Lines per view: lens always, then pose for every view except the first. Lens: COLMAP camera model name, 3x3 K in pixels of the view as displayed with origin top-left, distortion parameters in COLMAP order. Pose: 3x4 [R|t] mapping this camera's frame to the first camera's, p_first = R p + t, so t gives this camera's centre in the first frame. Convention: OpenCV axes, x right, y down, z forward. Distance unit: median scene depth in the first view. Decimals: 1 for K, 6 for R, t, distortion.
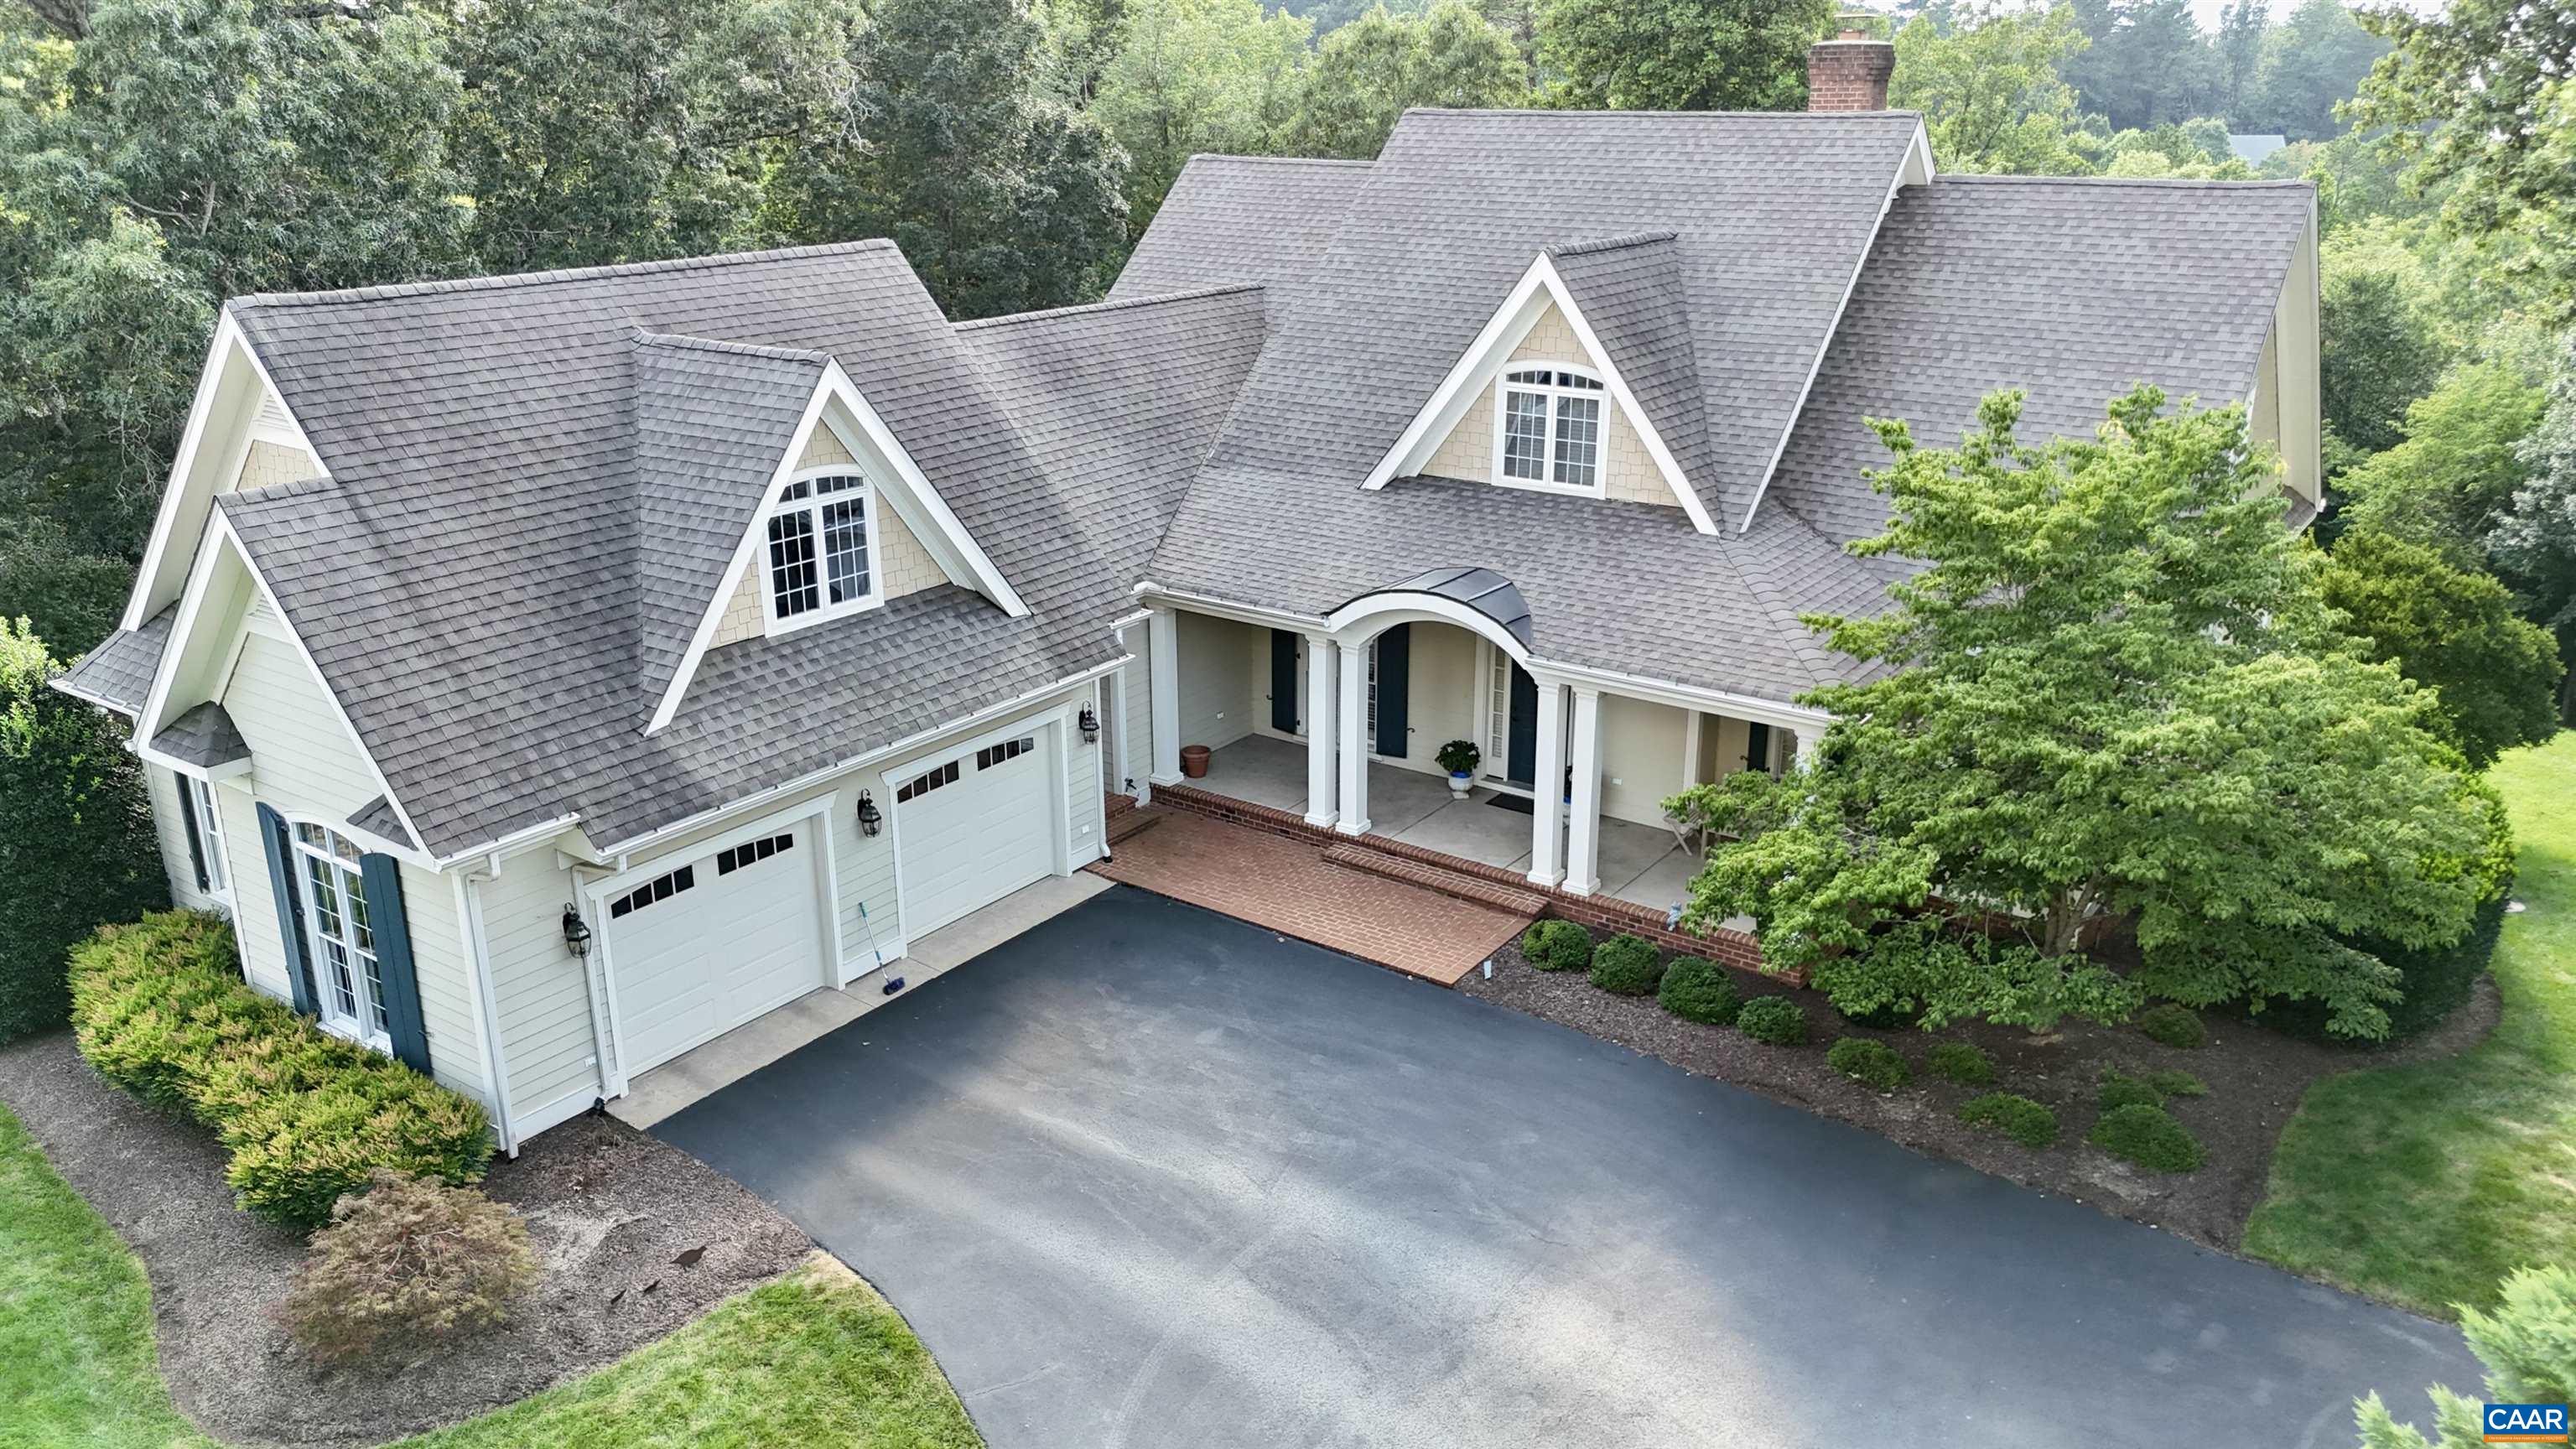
lens RADIAL K [[1840.7, 0, 1288.0], [0, 1840.7, 724.5], [0, 0, 1]] dist [0.111560, -0.208047]
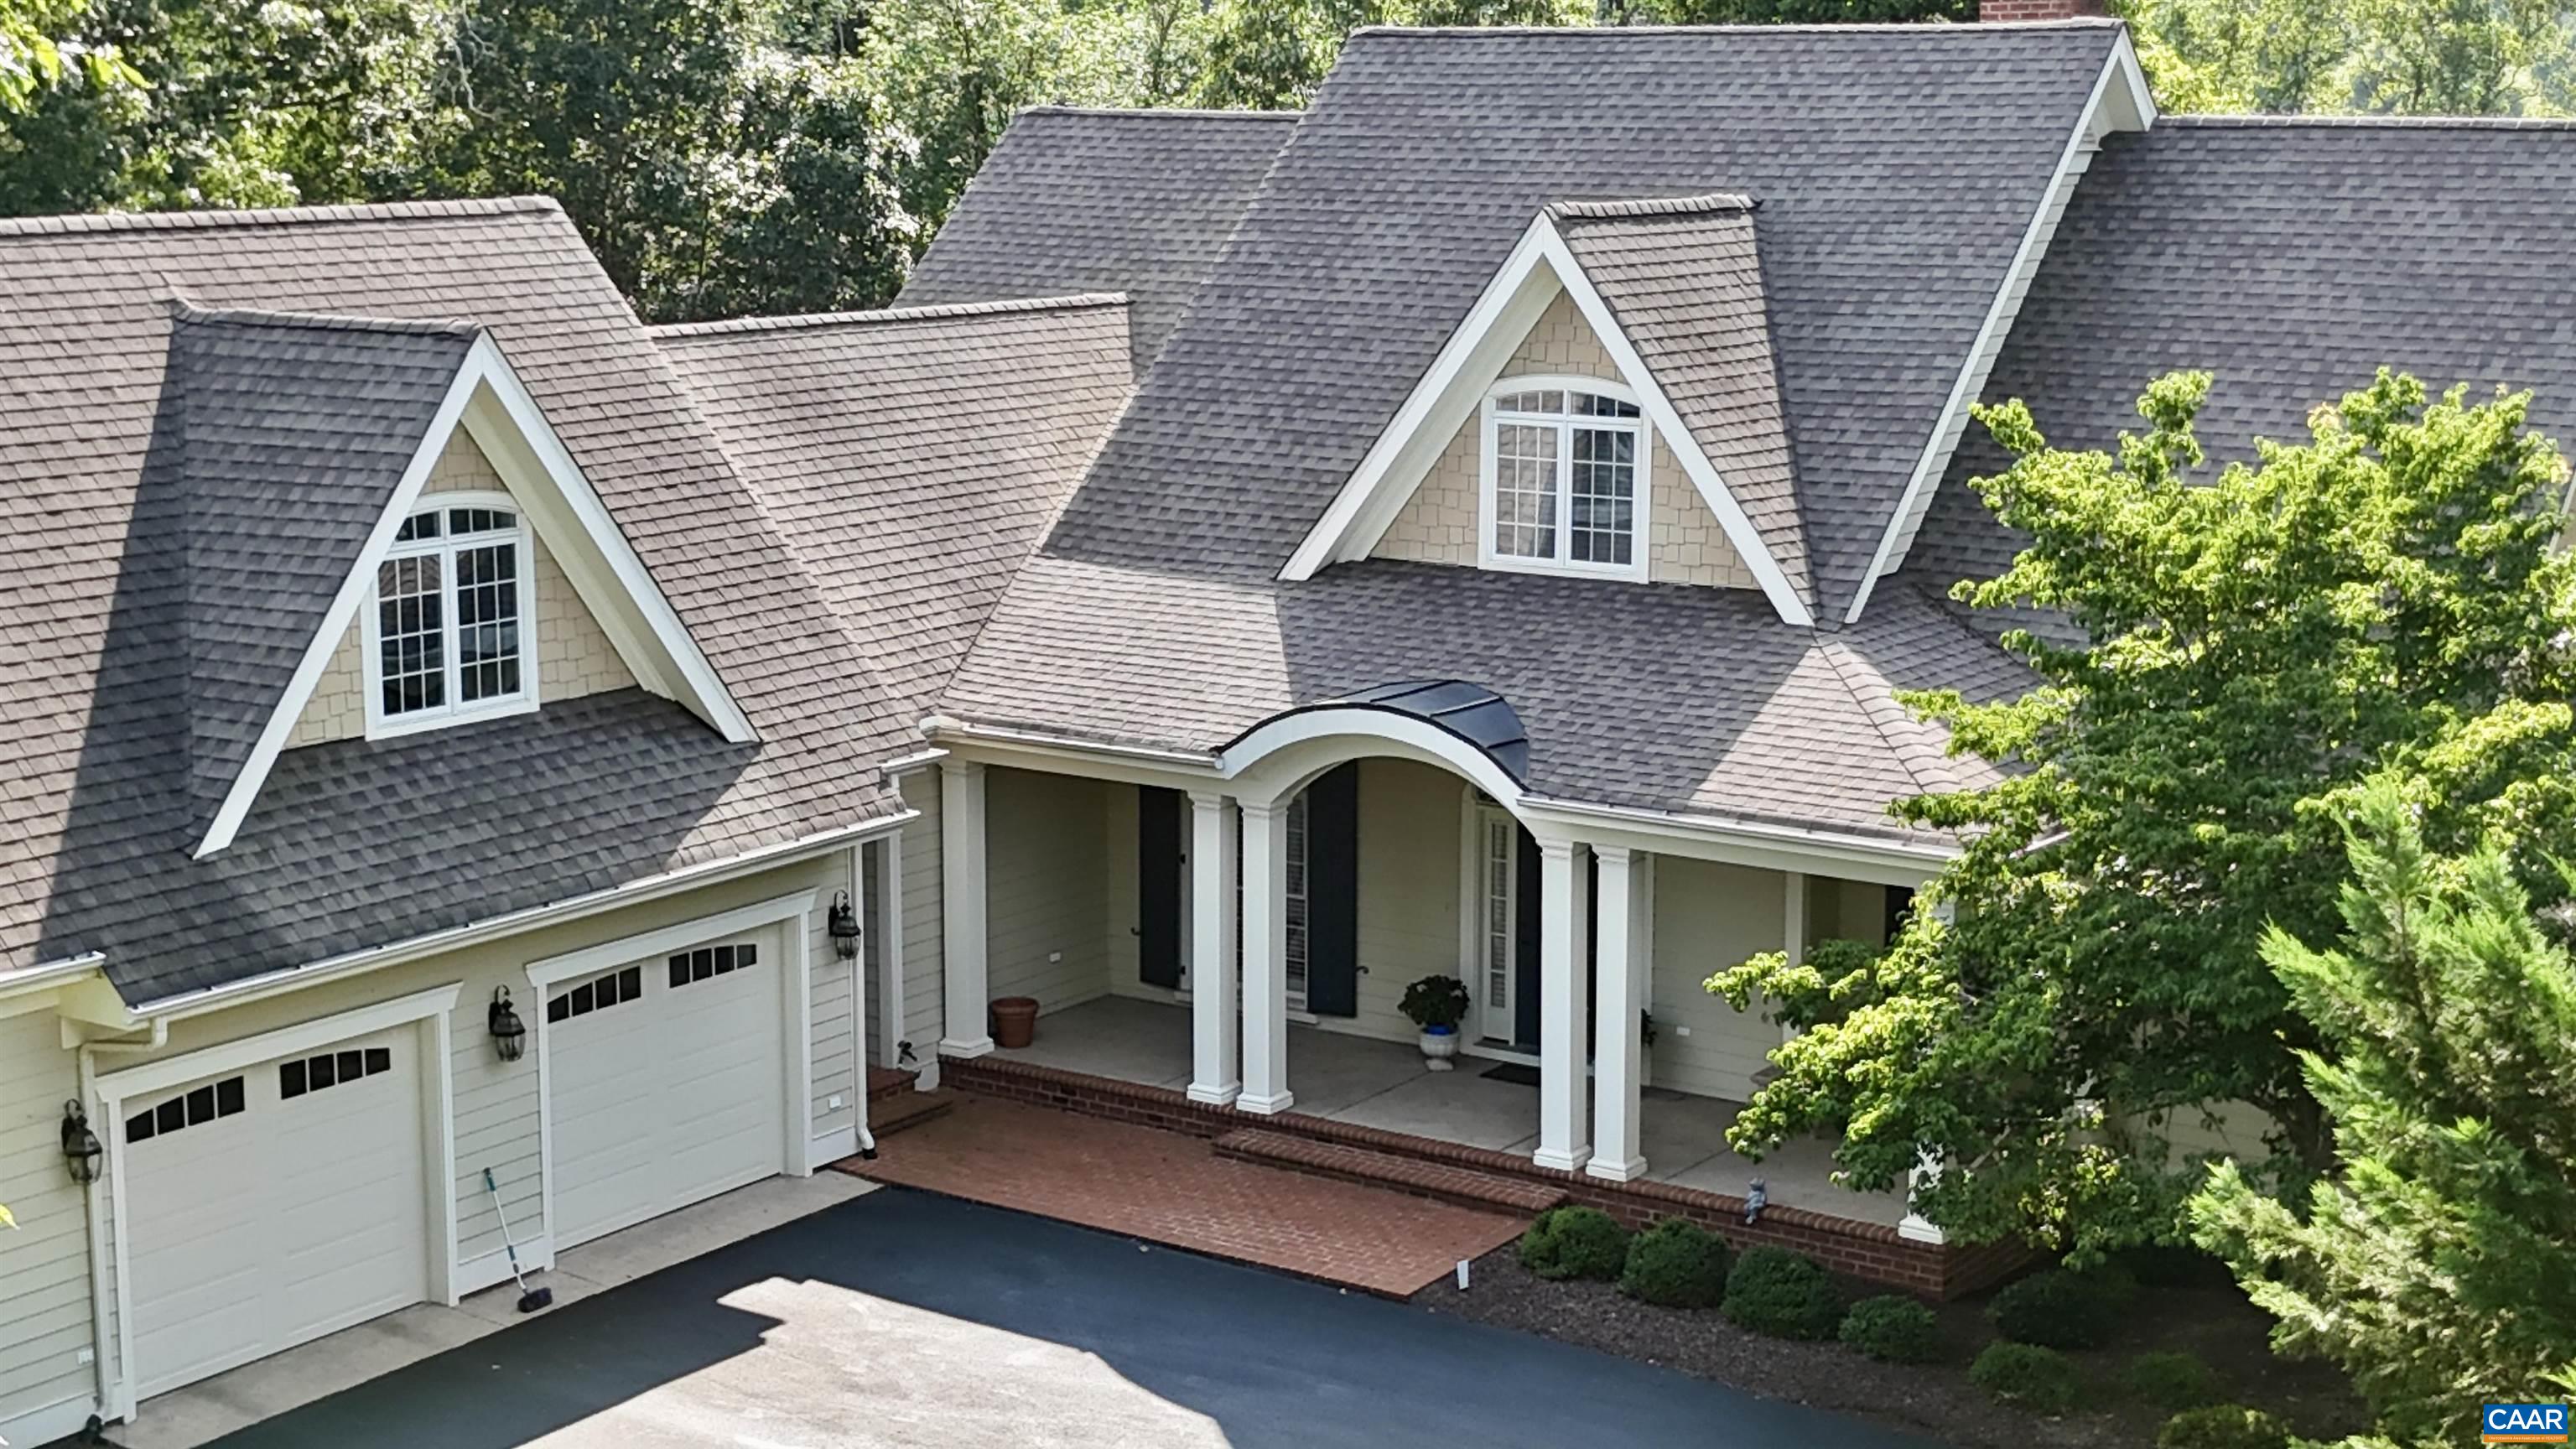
lens RADIAL K [[3685.8, 0, 1288.0], [0, 3685.8, 724.5], [0, 0, 1]] dist [0.119653, -0.088093]
pose [[0.999829, -0.000210, 0.018466, 0.021914], [0.003117, 0.987510, -0.157527, 0.136023], [-0.018203, 0.157558, 0.987342, -0.279238]]
